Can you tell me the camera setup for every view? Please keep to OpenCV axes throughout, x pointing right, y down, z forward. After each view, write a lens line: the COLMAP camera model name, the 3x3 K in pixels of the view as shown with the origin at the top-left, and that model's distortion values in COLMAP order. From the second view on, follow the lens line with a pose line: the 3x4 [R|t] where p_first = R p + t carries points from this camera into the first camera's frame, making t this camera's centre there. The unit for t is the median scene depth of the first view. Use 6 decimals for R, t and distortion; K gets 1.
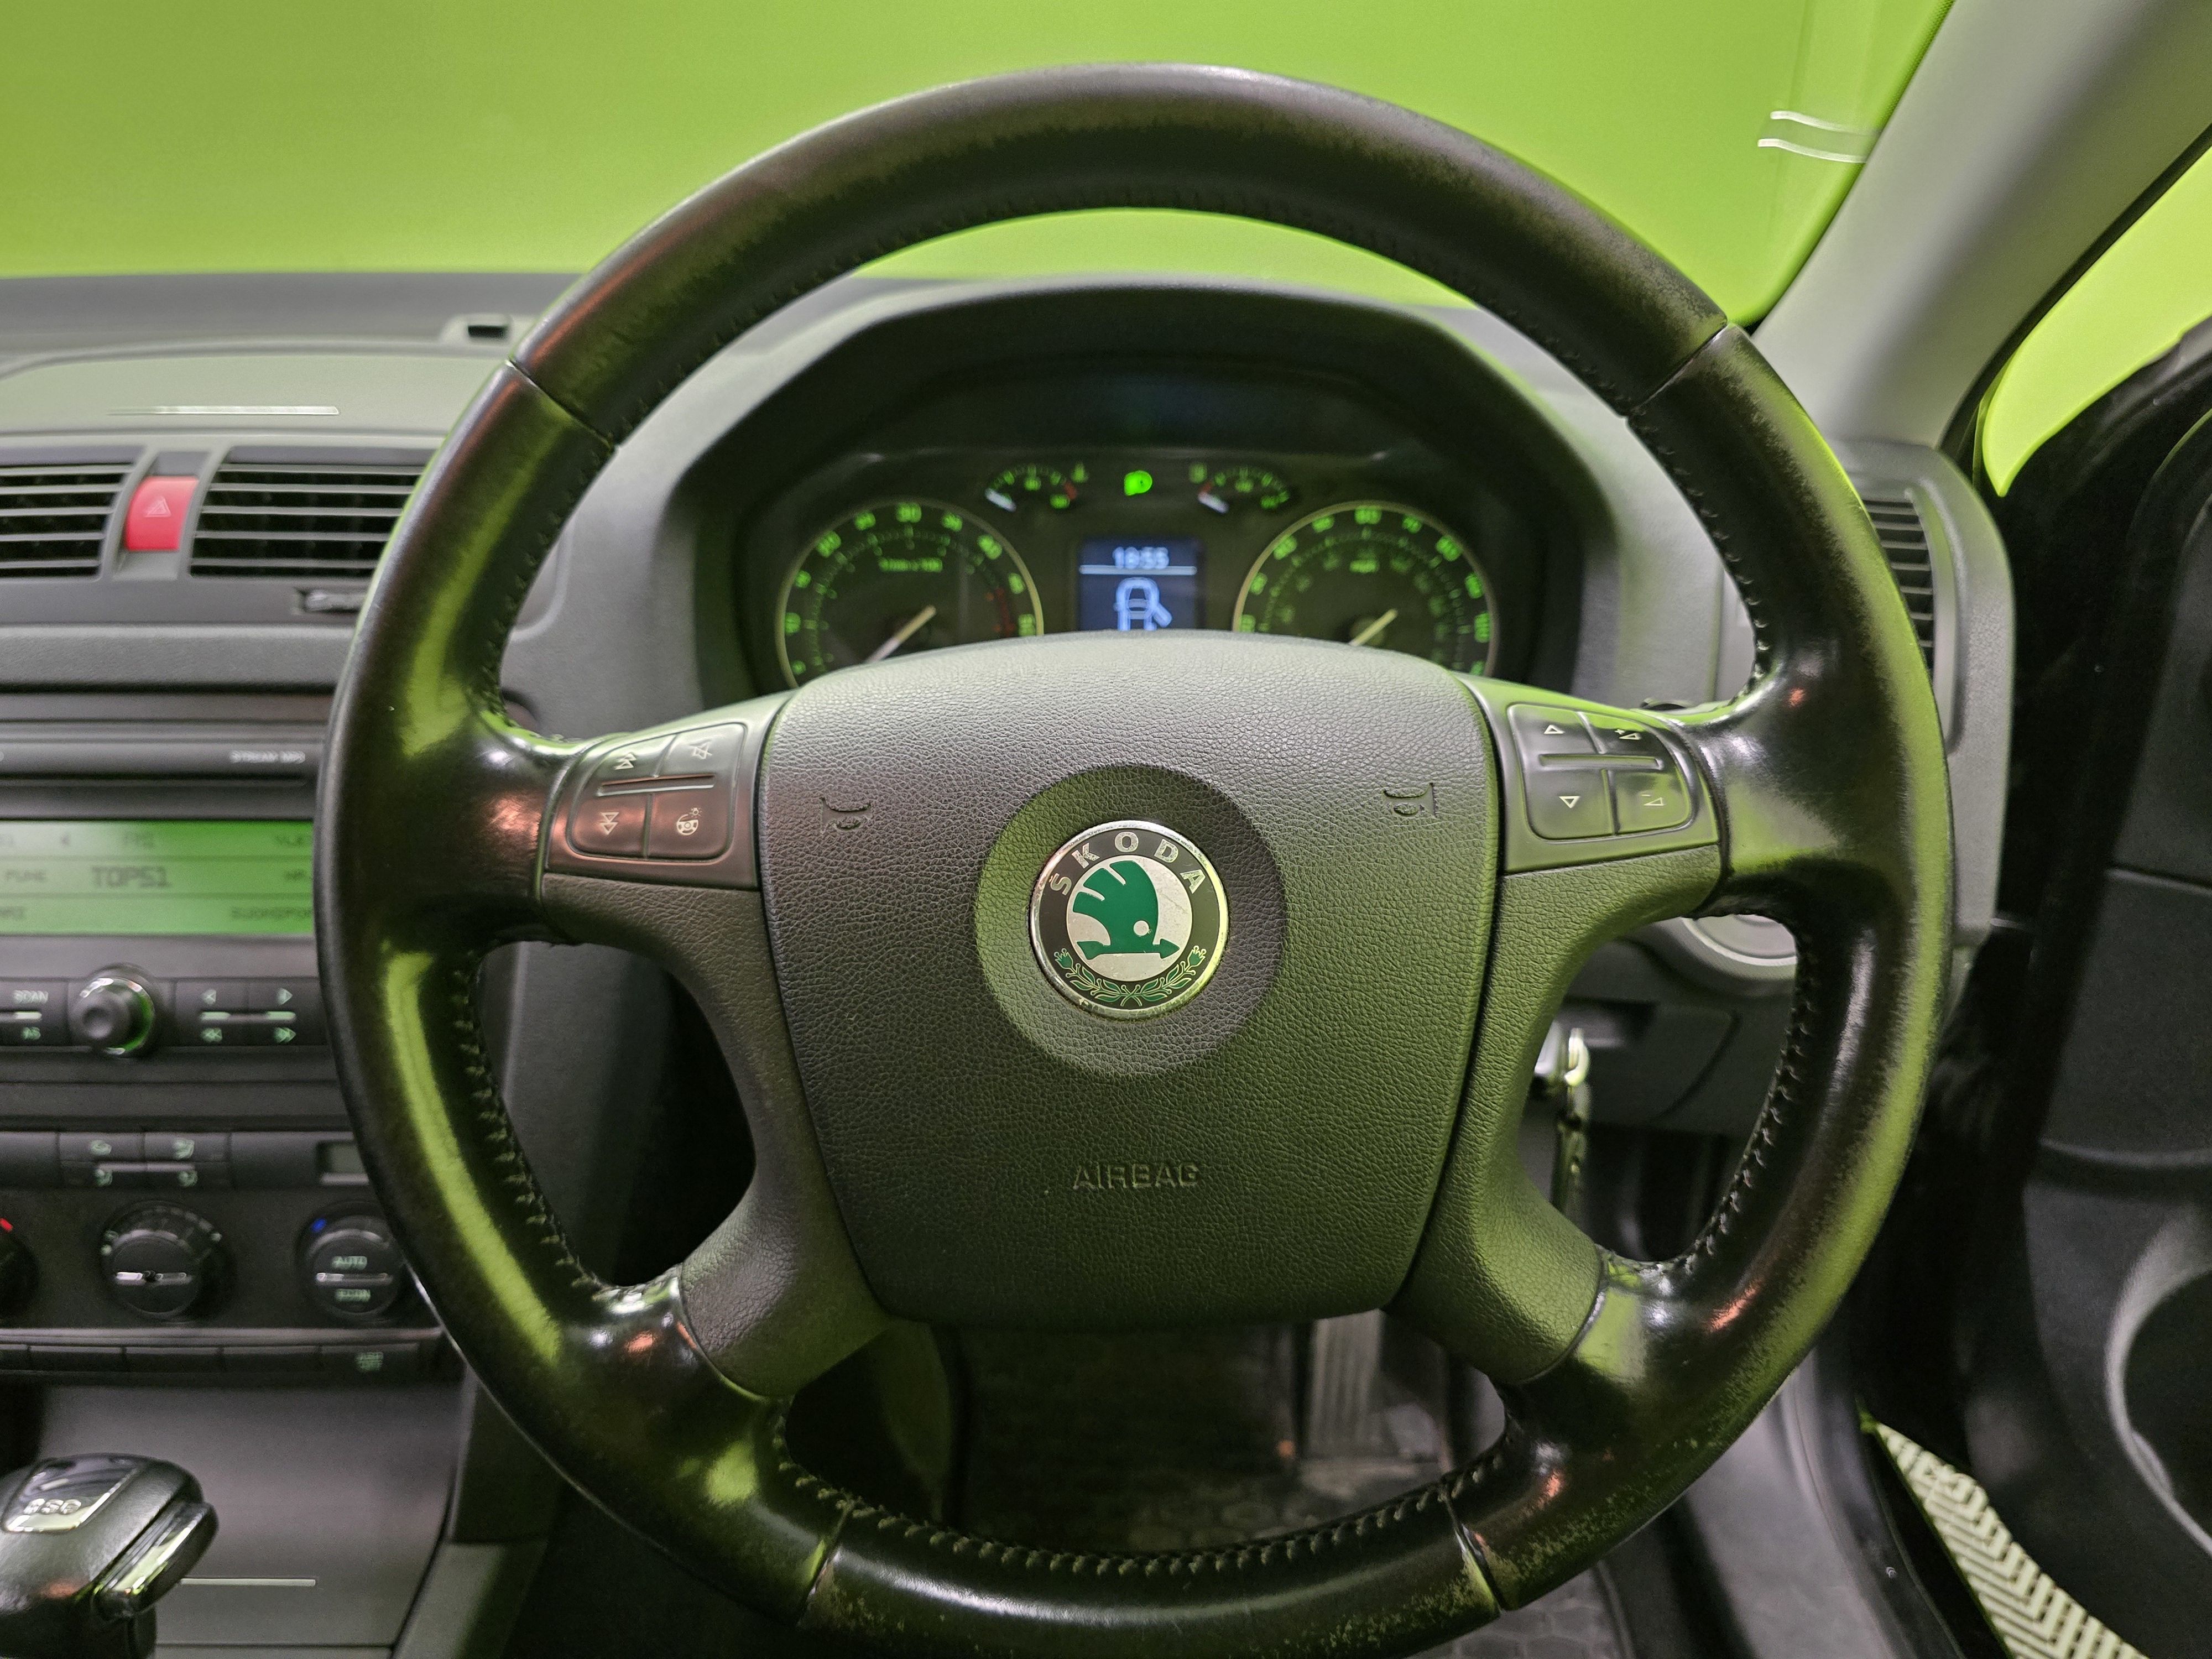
lens RADIAL K [[1531.4, 0, 1106.0], [0, 1531.4, 829.5], [0, 0, 1]] dist [0.073399, -0.080001]
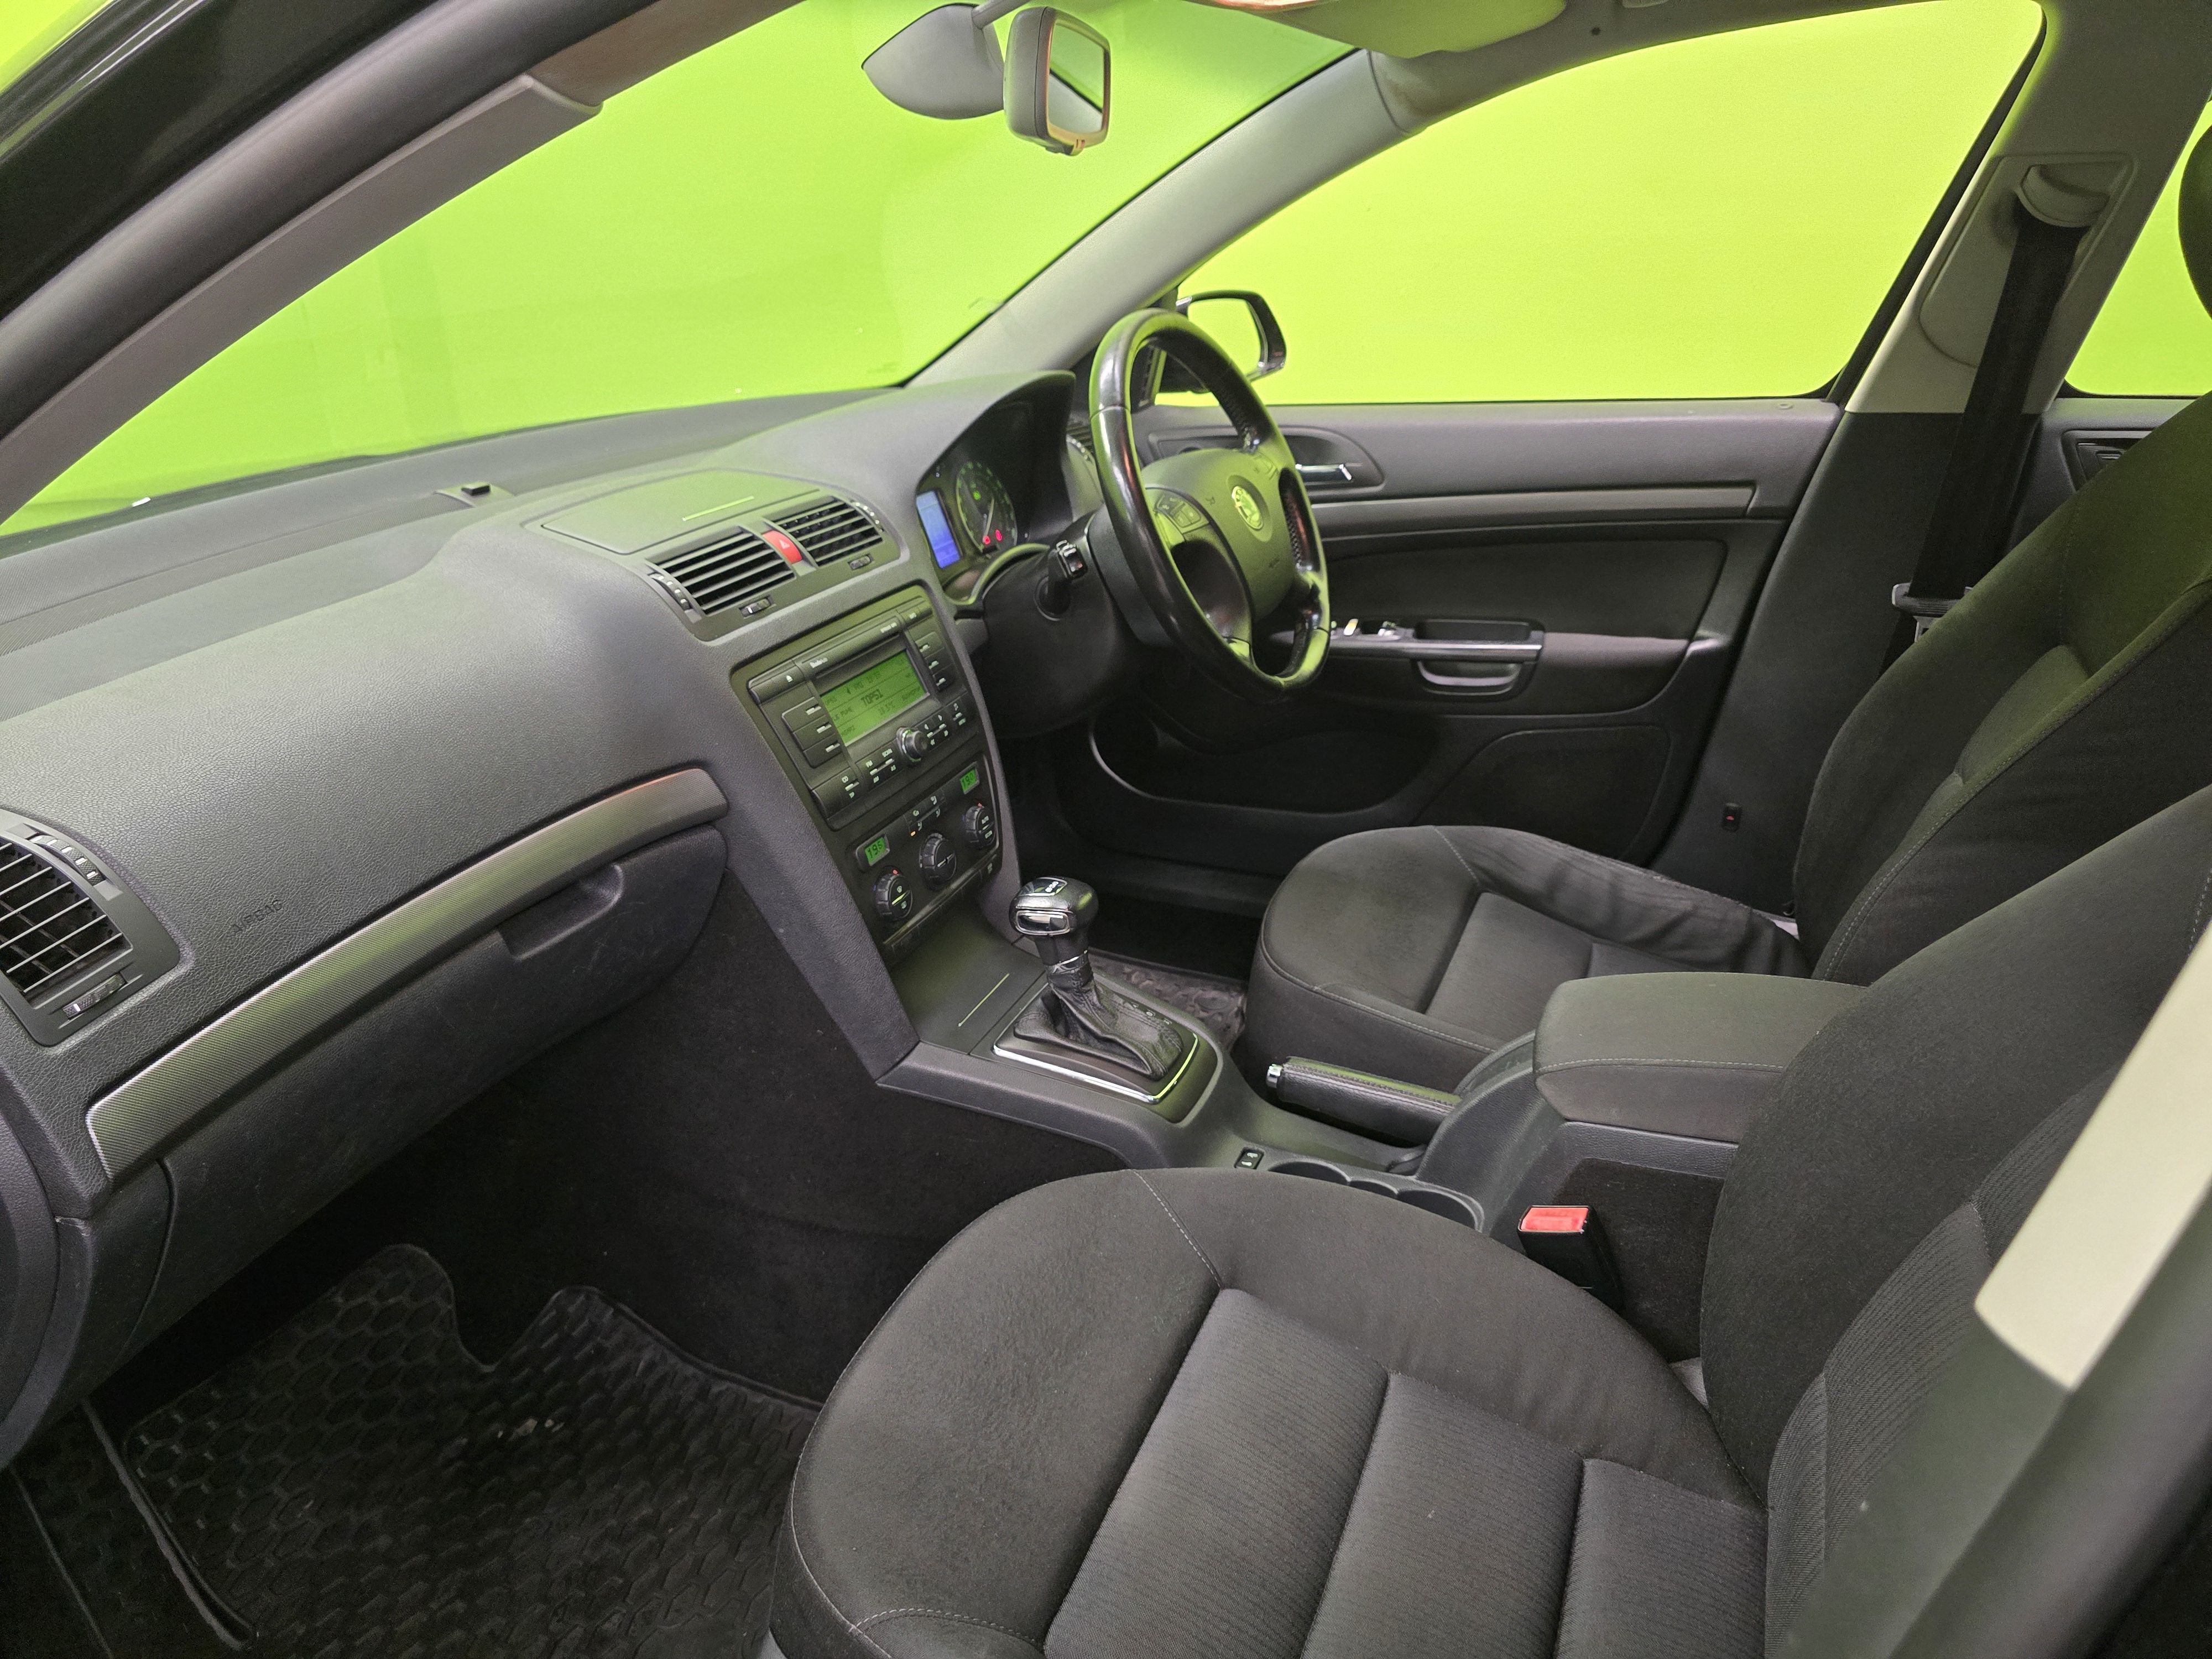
lens RADIAL K [[1499.6, 0, 1106.0], [0, 1499.6, 829.5], [0, 0, 1]] dist [0.074329, -0.080508]
pose [[0.378659, -0.372148, 0.847422, -2.383119], [0.418732, 0.885420, 0.201731, -0.094910], [-0.825398, 0.278455, 0.491102, -0.269036]]
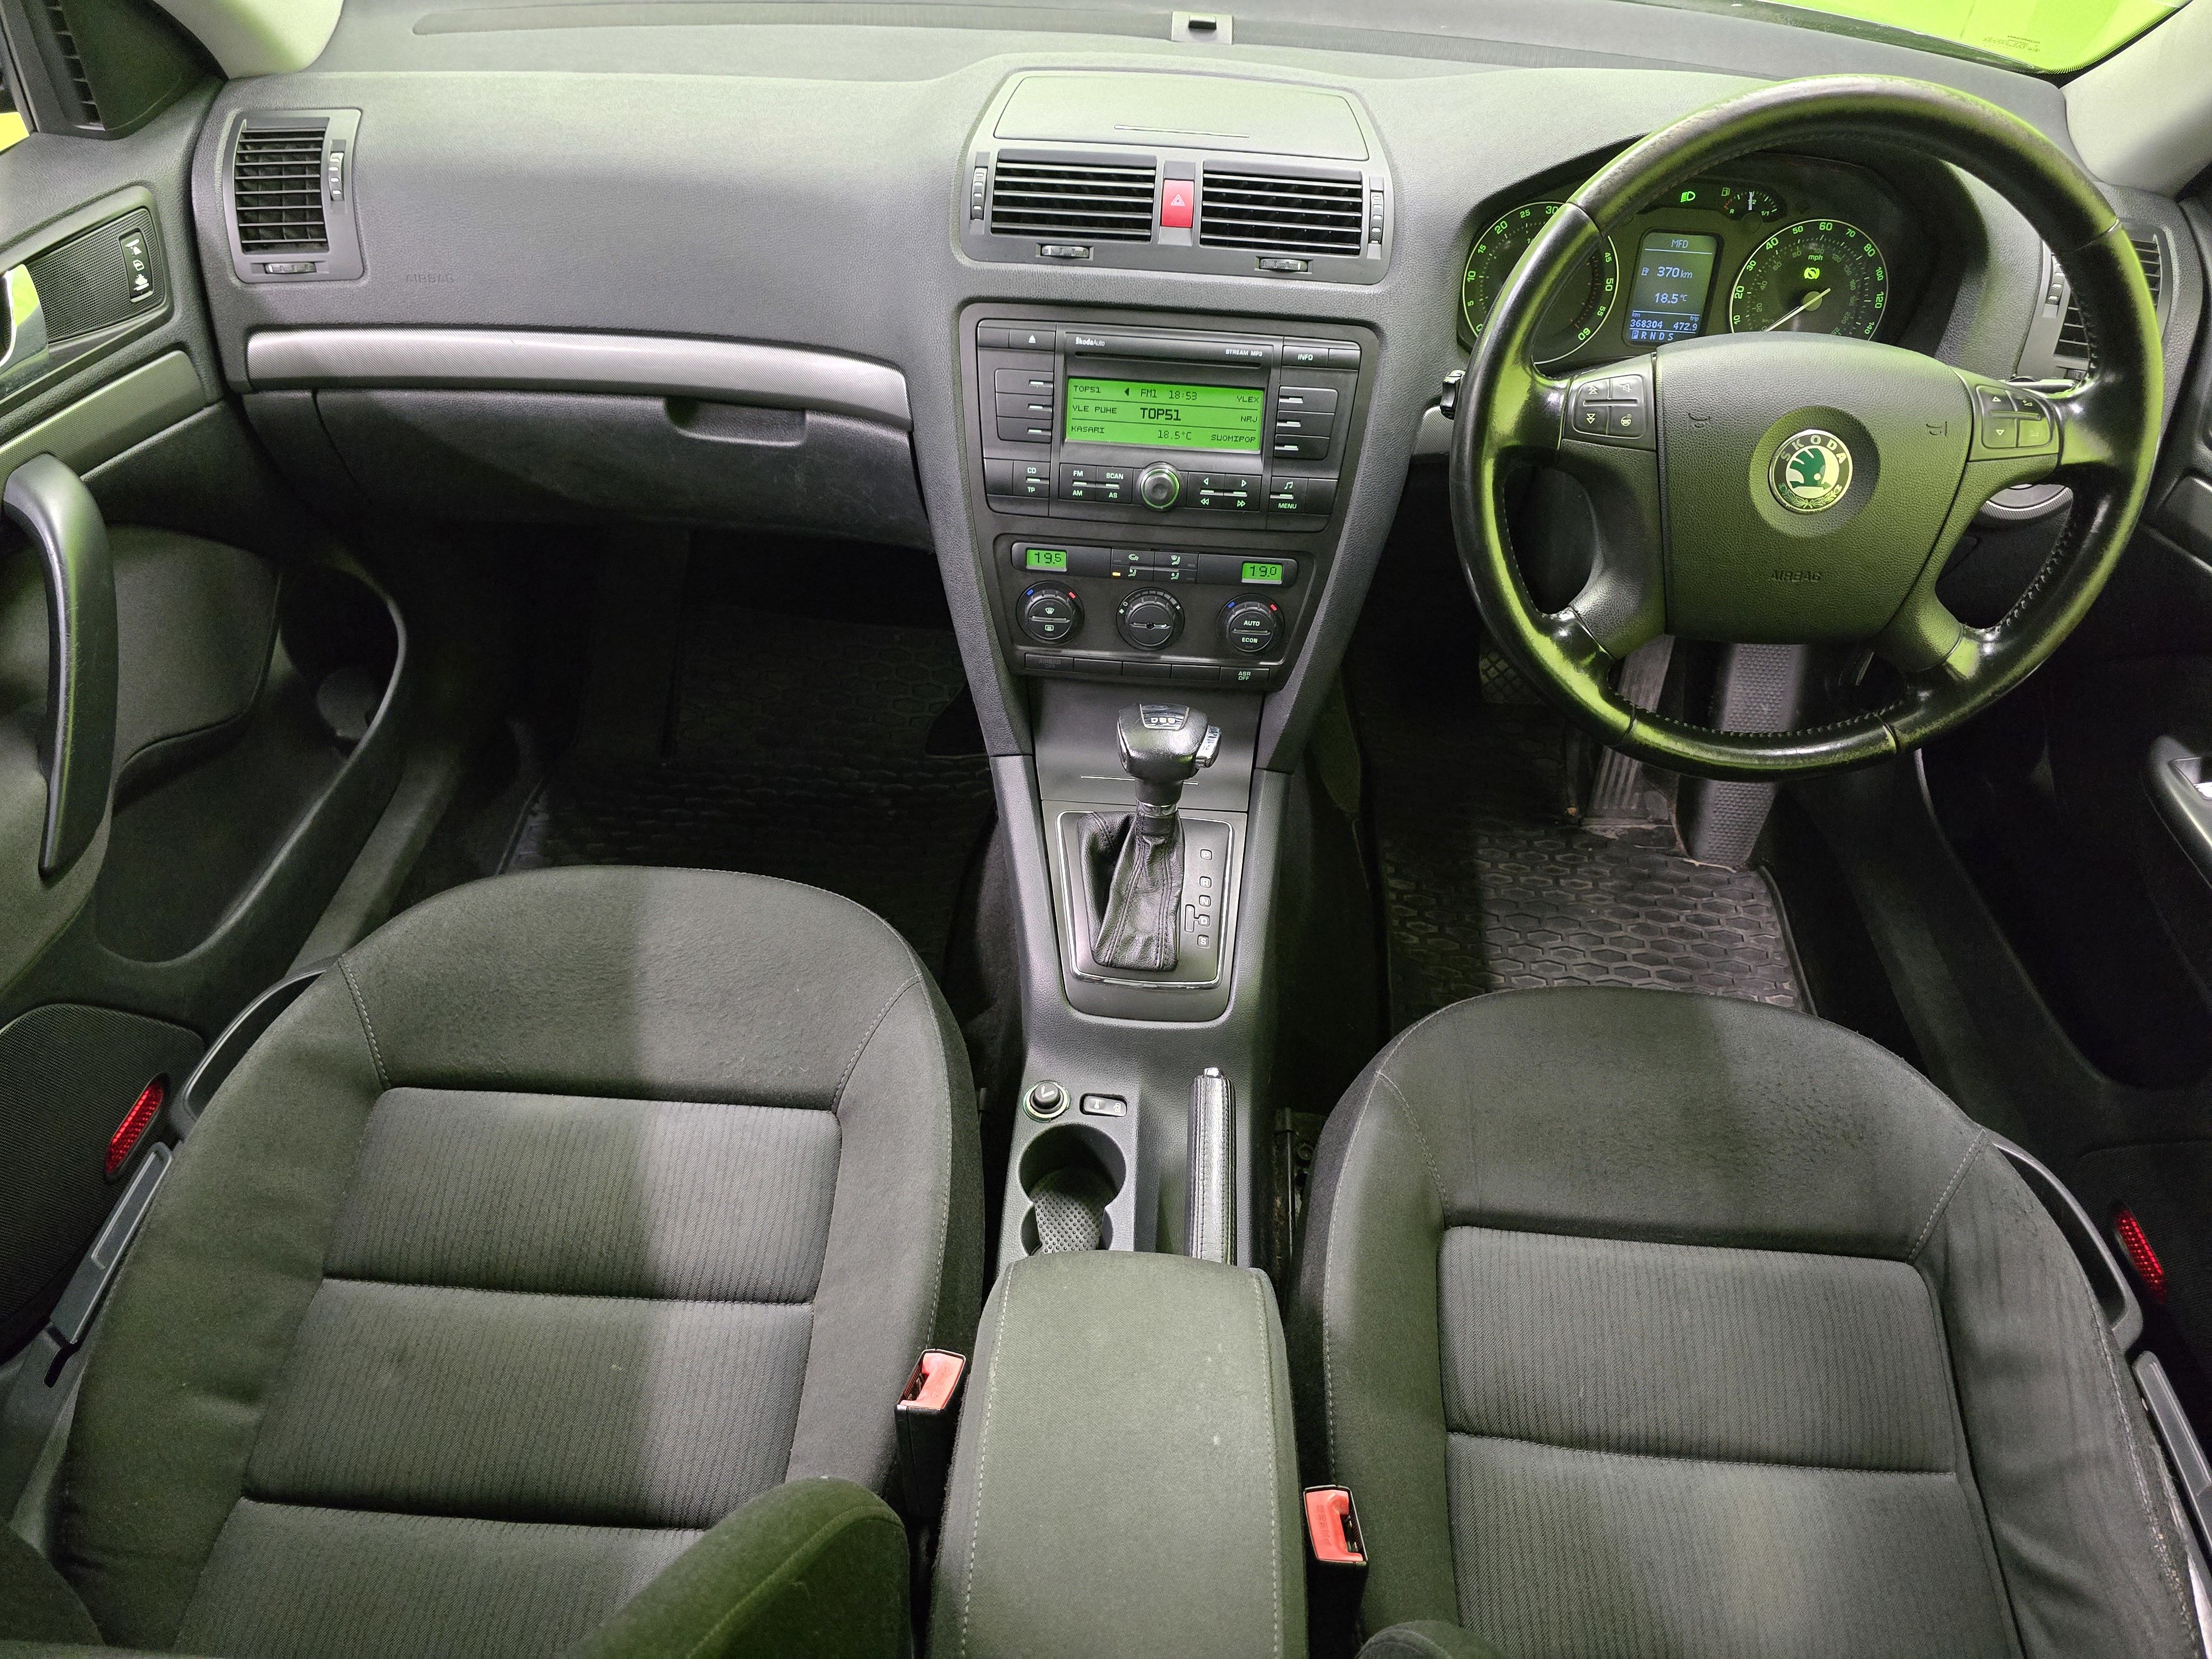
lens RADIAL K [[1494.8, 0, 1135.8], [0, 1494.8, 833.8], [0, 0, 1]] dist [0.063613, -0.065929]
pose [[0.998147, 0.060672, 0.004593, -0.635656], [-0.059176, 0.950428, 0.305262, -0.040519], [0.014156, -0.304968, 0.952257, -0.908126]]
